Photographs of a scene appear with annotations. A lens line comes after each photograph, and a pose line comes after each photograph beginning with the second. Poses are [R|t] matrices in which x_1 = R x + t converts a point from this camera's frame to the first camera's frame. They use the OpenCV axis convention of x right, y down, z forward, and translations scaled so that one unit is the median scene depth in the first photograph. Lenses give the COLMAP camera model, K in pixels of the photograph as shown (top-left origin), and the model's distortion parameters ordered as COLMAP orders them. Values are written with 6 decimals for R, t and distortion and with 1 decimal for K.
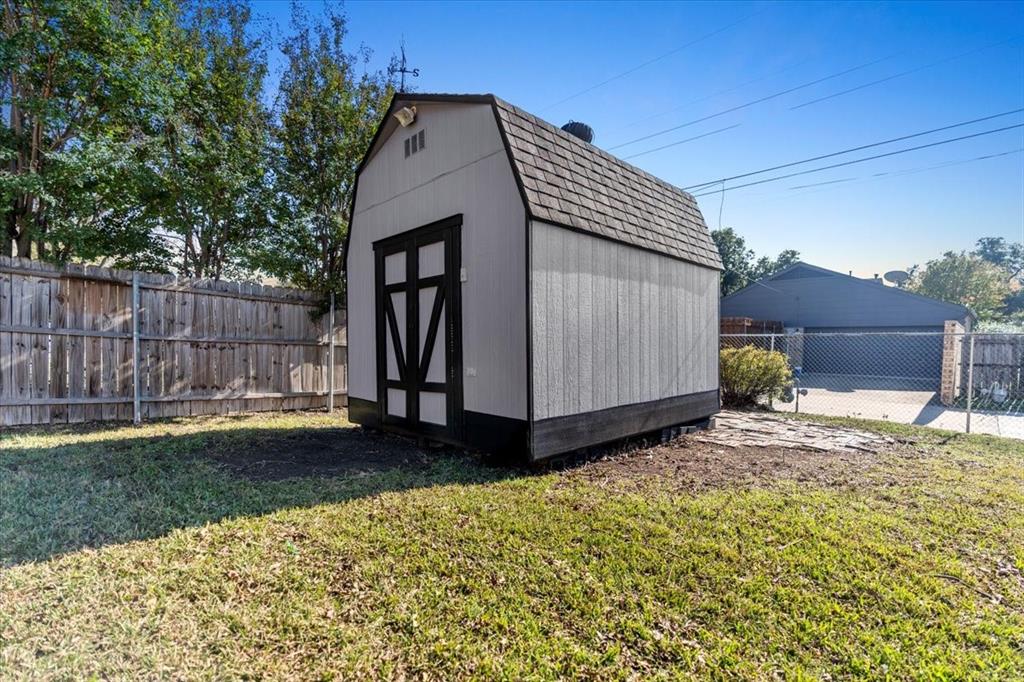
lens RADIAL K [[463.9, 0, 508.8], [0, 463.9, 332.5], [0, 0, 1]] dist [-0.012809, 0.004766]
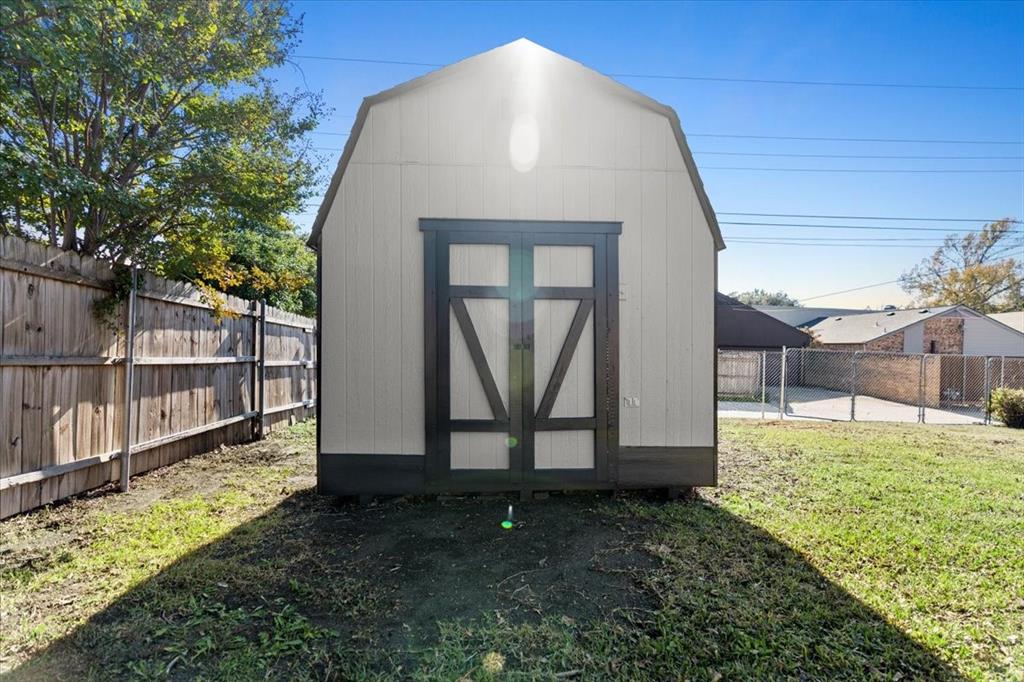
lens RADIAL K [[463.9, 0, 508.8], [0, 463.9, 332.5], [0, 0, 1]] dist [-0.012809, 0.004766]
pose [[0.663130, 0.032226, 0.747810, -0.532051], [-0.032001, 0.999380, -0.014689, -0.016693], [-0.747819, -0.014190, 0.663751, 0.344028]]
